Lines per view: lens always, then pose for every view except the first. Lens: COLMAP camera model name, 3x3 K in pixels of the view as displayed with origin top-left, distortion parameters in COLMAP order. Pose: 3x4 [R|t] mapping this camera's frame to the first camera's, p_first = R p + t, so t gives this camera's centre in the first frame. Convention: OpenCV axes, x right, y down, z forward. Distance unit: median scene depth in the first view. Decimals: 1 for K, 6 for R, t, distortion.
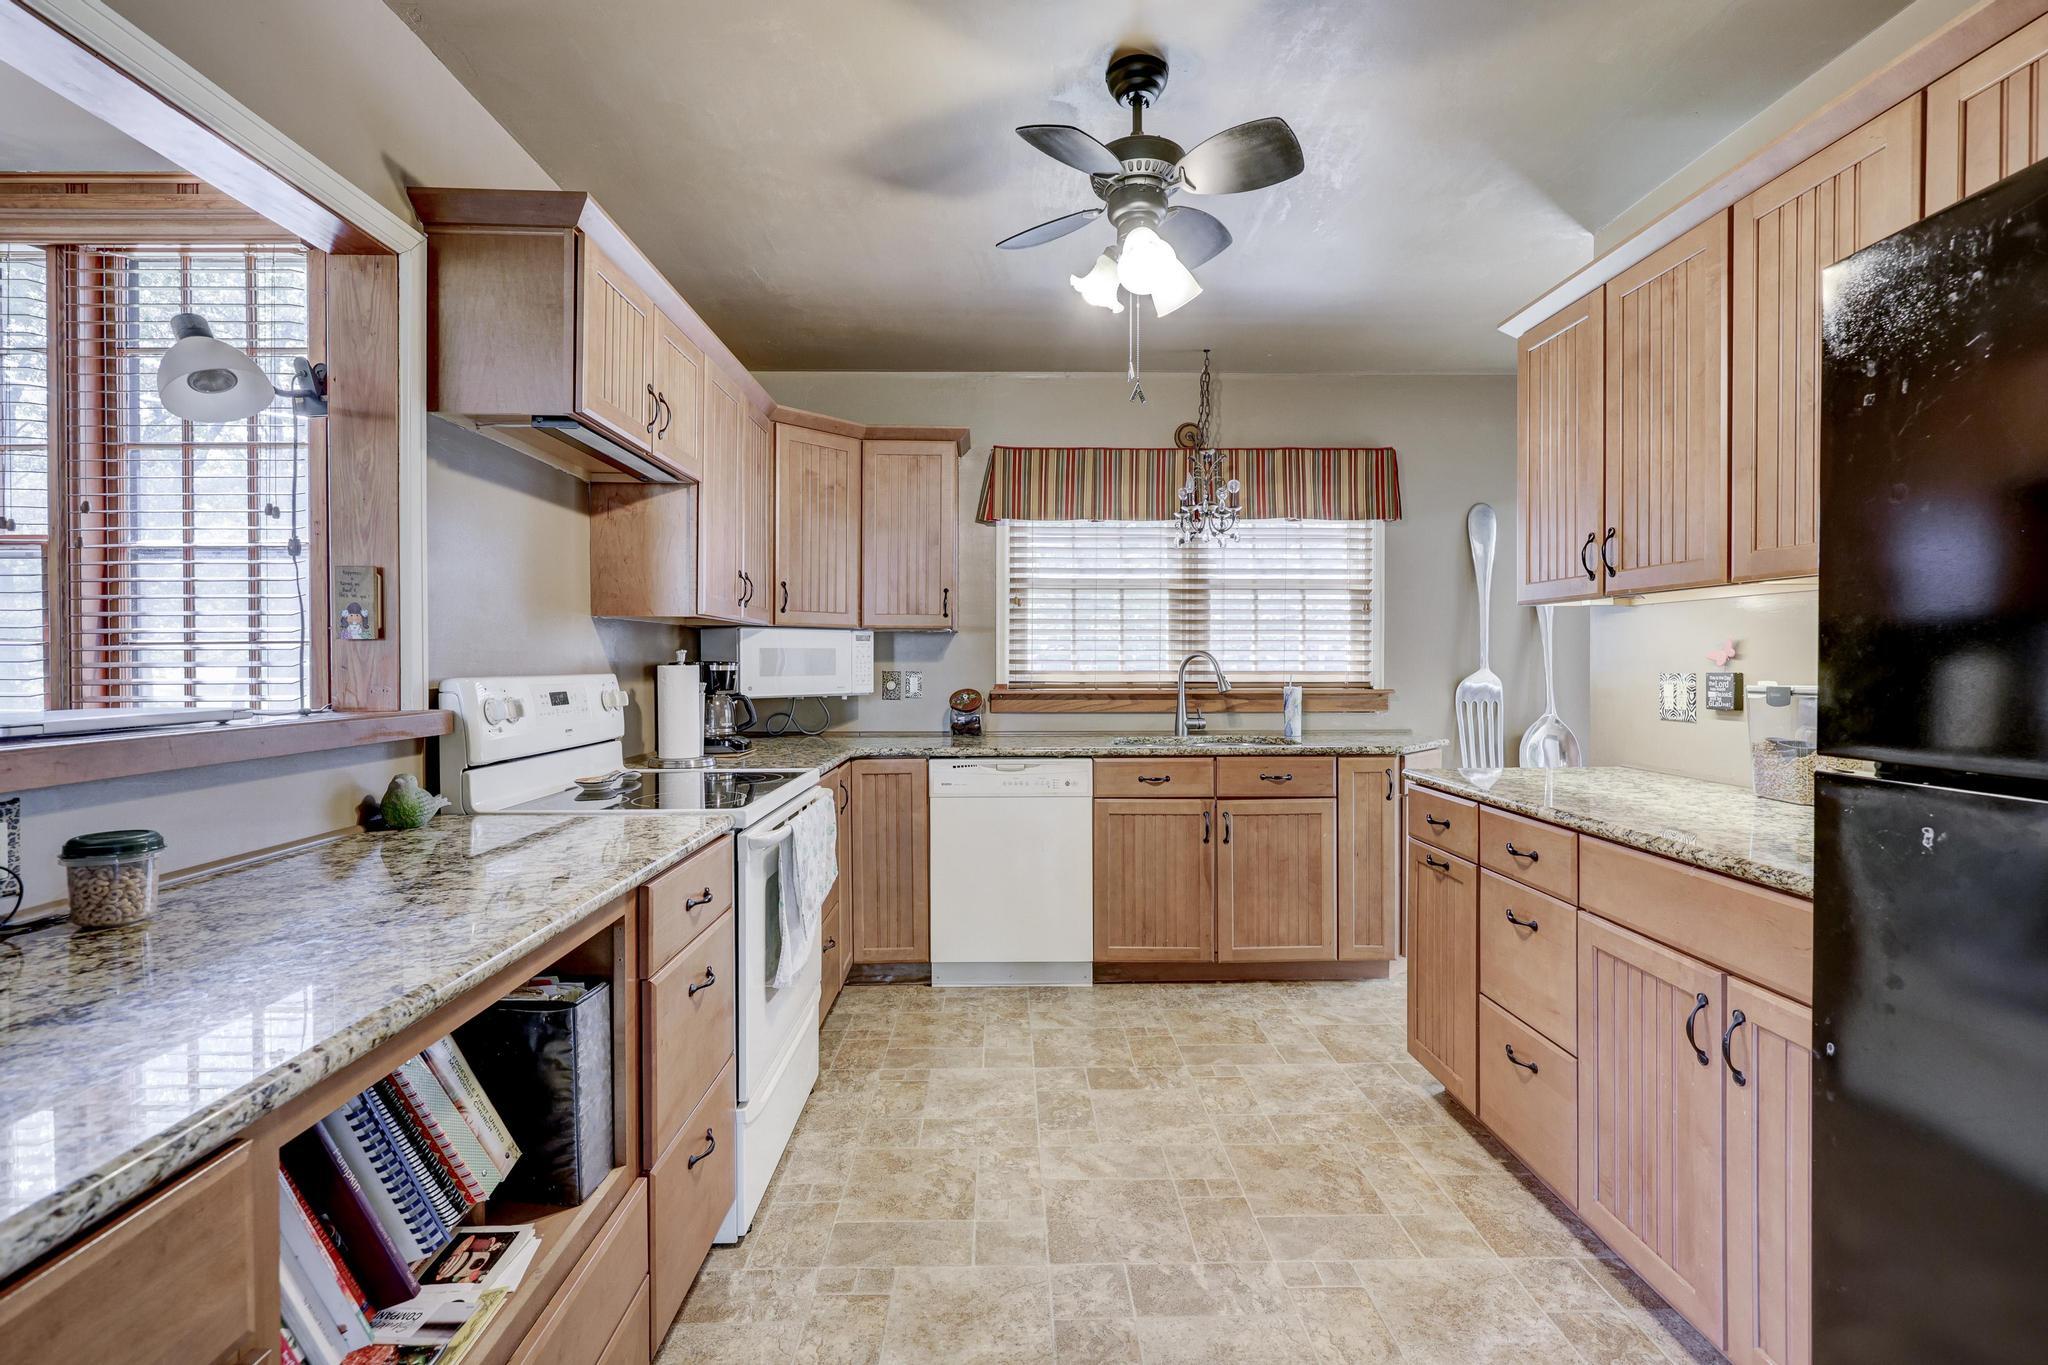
lens RADIAL K [[946.3, 0, 1016.9], [0, 946.3, 662.2], [0, 0, 1]] dist [-0.011274, 0.000776]
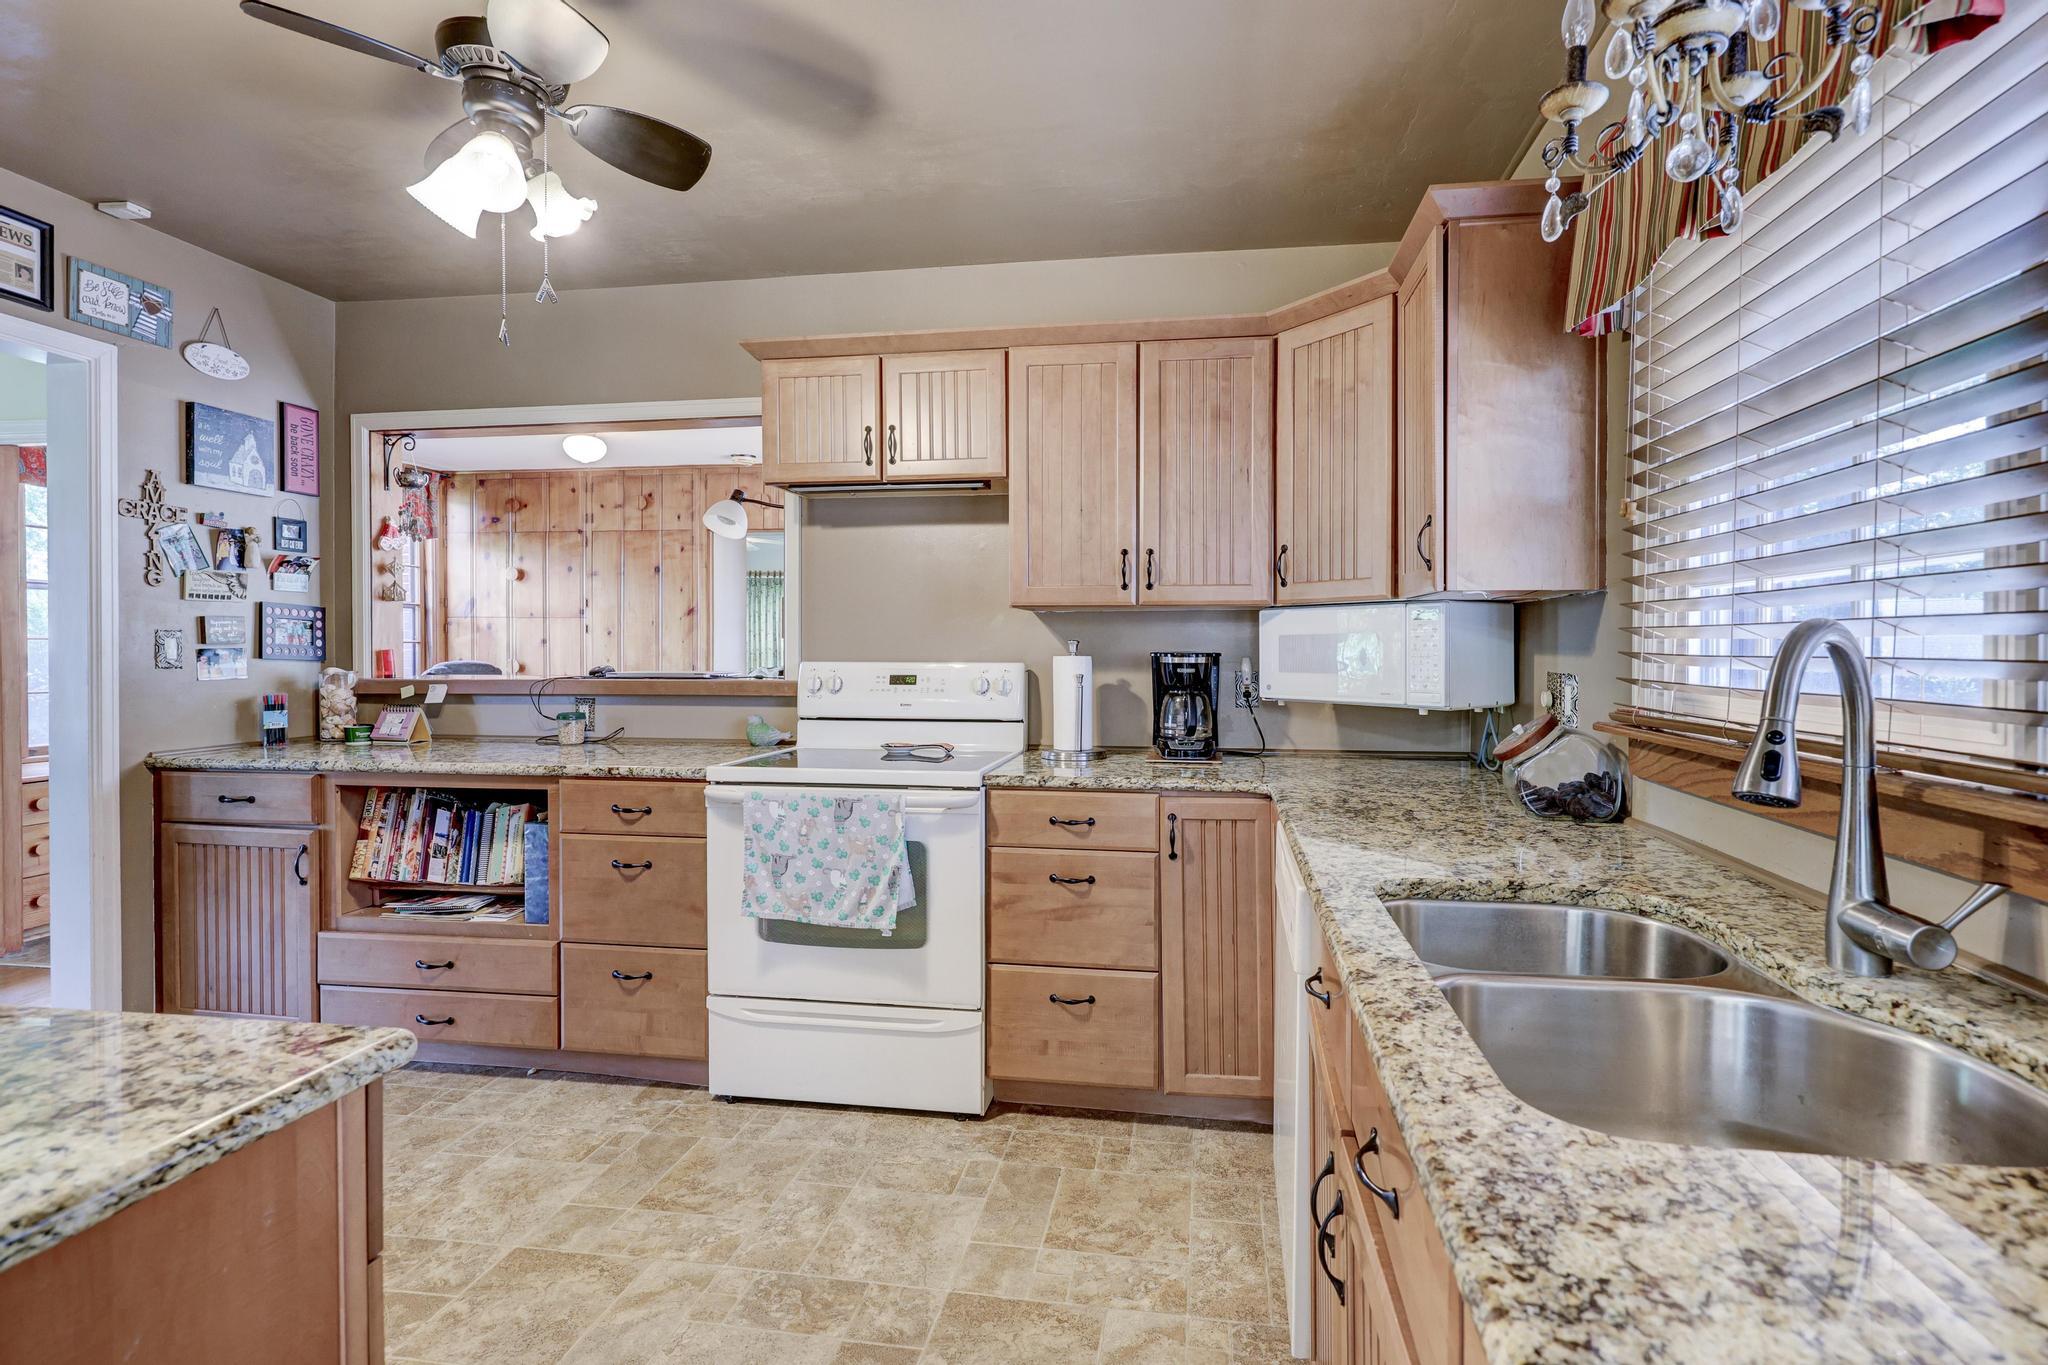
lens RADIAL K [[925.0, 0, 1055.2], [0, 925.0, 656.4], [0, 0, 1]] dist [-0.000893, 0.000170]
pose [[-0.161490, 0.013268, -0.986785, 0.689940], [-0.001125, 0.999906, 0.013628, -0.010847], [0.986874, 0.003311, -0.161460, 1.302852]]
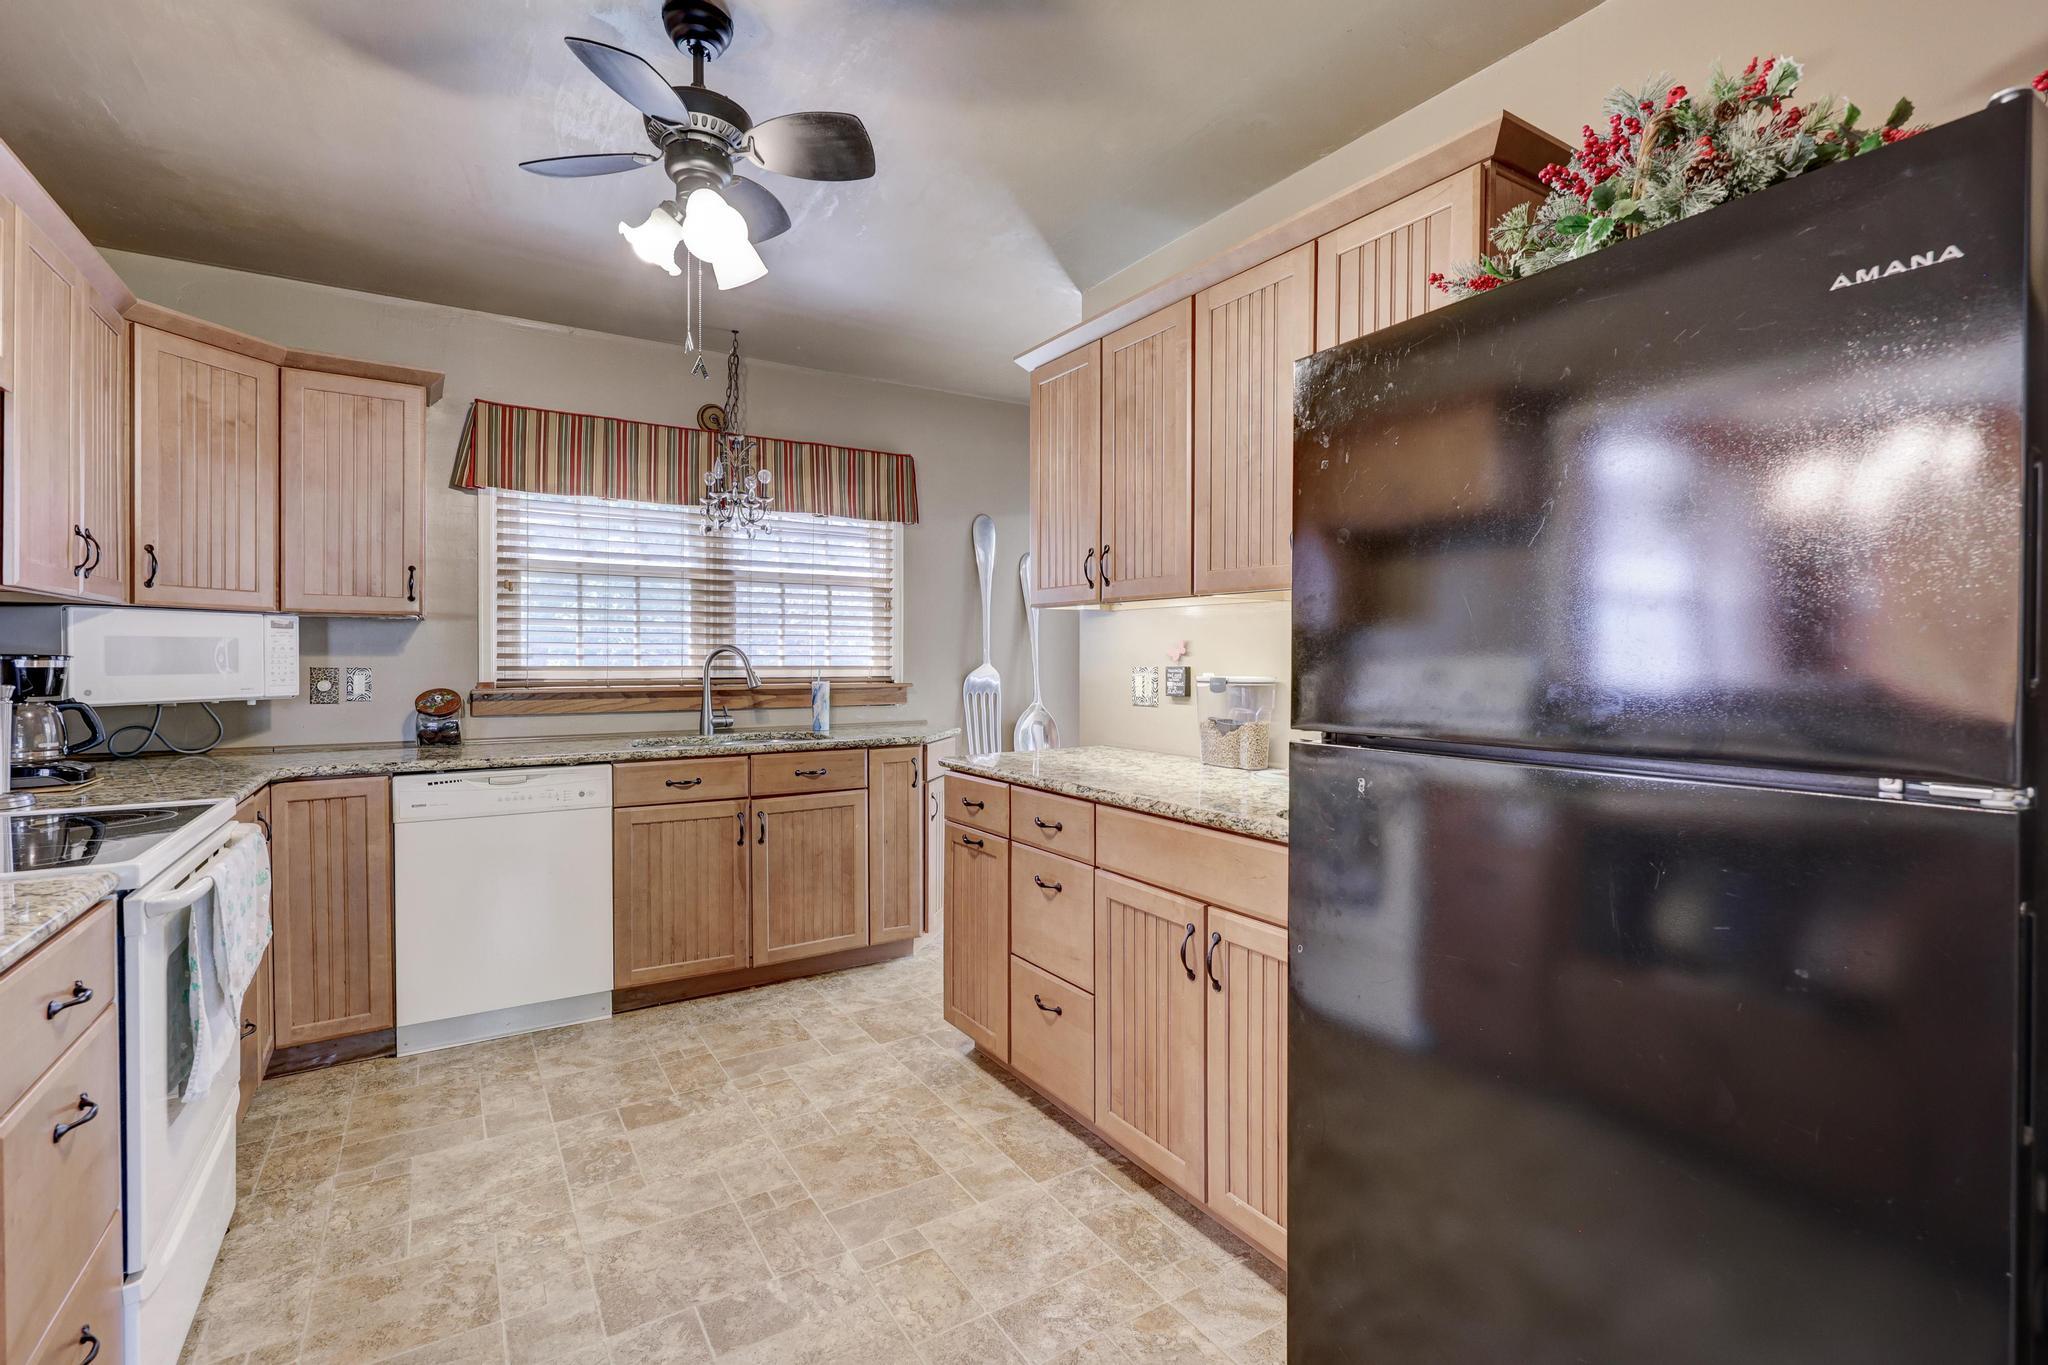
lens RADIAL K [[946.3, 0, 1062.2], [0, 946.3, 662.2], [0, 0, 1]] dist [-0.011274, 0.000776]
pose [[0.842510, -0.000548, 0.538680, -0.059074], [-0.002417, 0.999986, 0.004797, -0.000333], [-0.538675, -0.005343, 0.842496, 0.022710]]
